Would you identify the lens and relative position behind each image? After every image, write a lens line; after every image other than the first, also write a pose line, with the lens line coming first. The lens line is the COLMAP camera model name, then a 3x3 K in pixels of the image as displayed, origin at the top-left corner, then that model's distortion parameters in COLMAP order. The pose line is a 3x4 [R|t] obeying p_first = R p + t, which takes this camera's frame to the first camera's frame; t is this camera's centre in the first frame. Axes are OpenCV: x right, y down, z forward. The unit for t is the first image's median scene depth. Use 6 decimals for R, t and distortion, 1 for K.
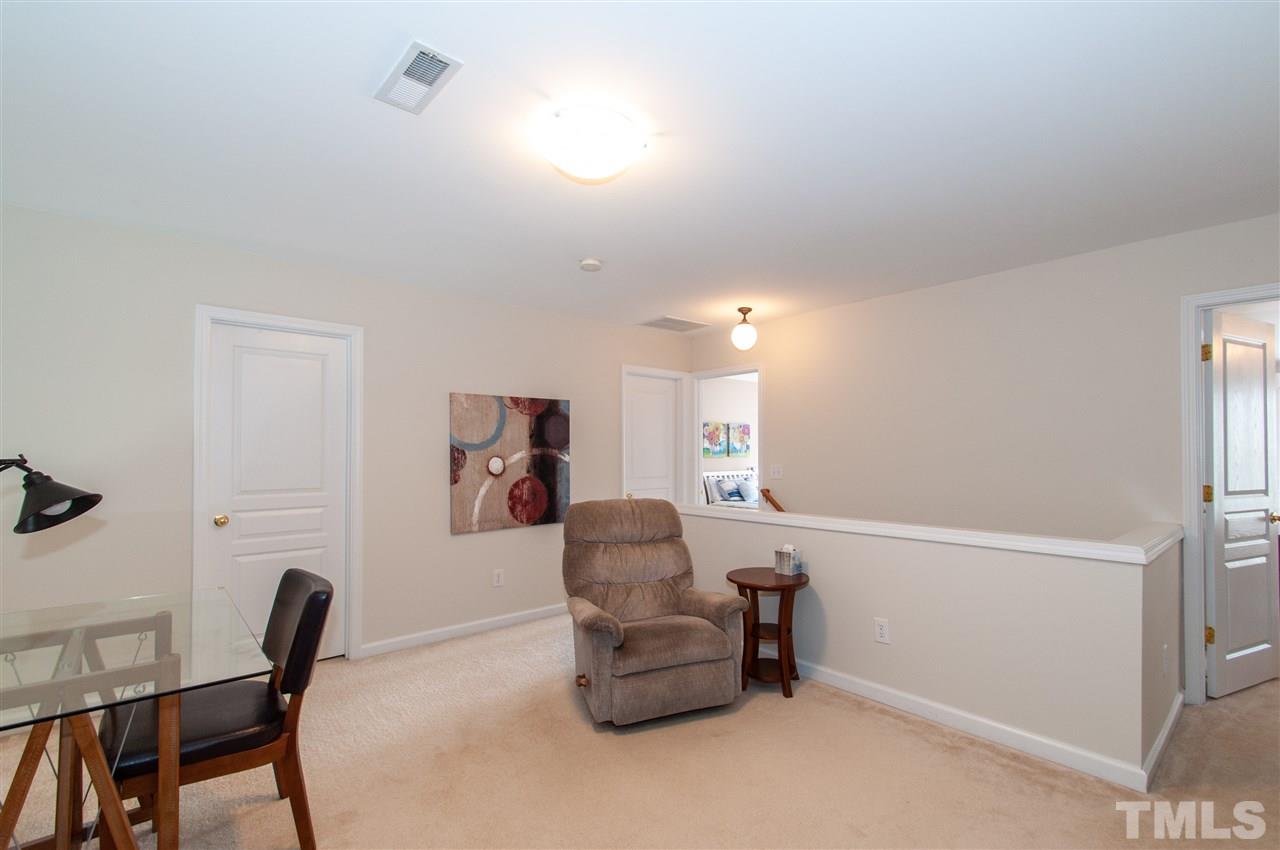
lens RADIAL K [[562.3, 0, 642.1], [0, 562.3, 440.5], [0, 0, 1]] dist [0.003248, -0.000198]
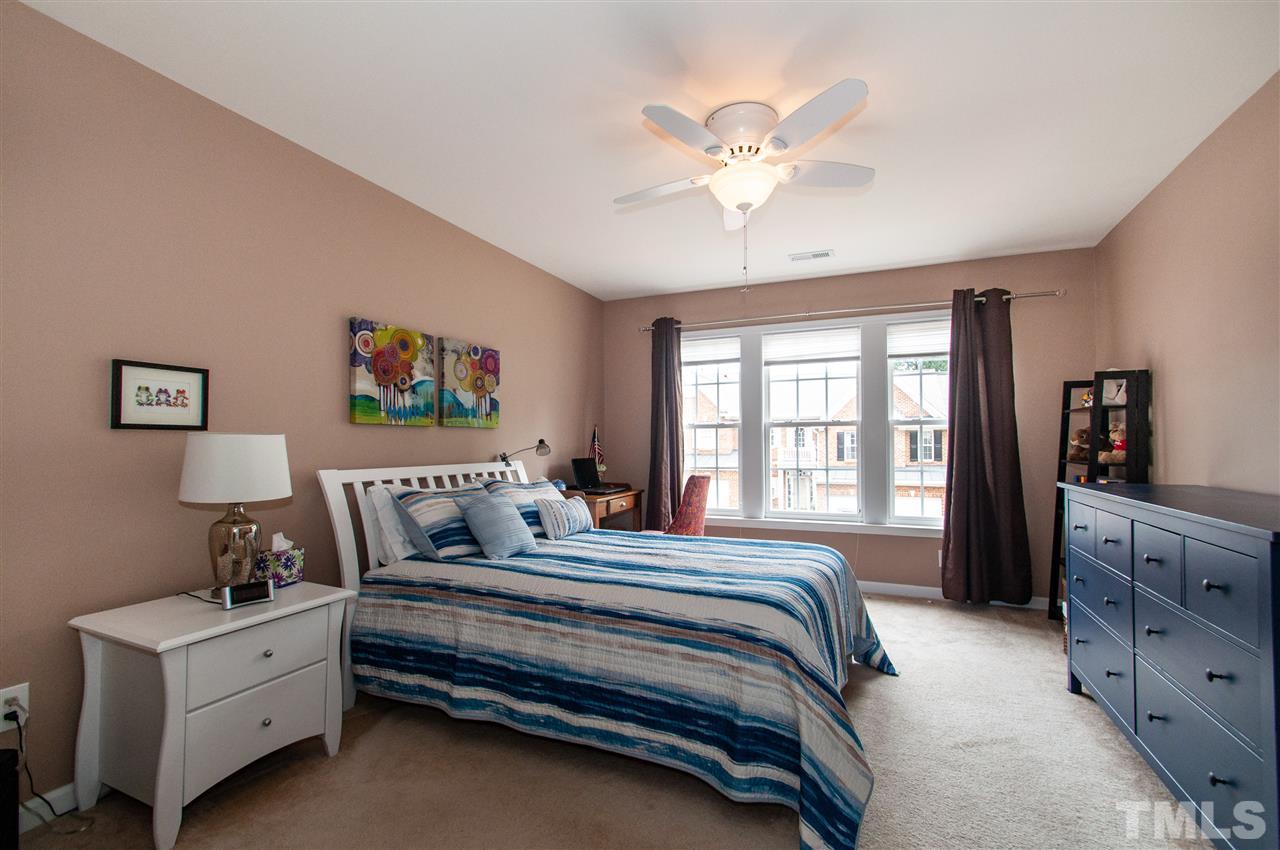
lens RADIAL K [[562.3, 0, 642.1], [0, 562.3, 440.5], [0, 0, 1]] dist [0.003248, -0.000198]
pose [[0.903900, -0.002792, 0.427735, 0.127935], [-0.002374, 0.999931, 0.011544, 0.037324], [-0.427737, -0.011450, 0.903831, 0.677301]]
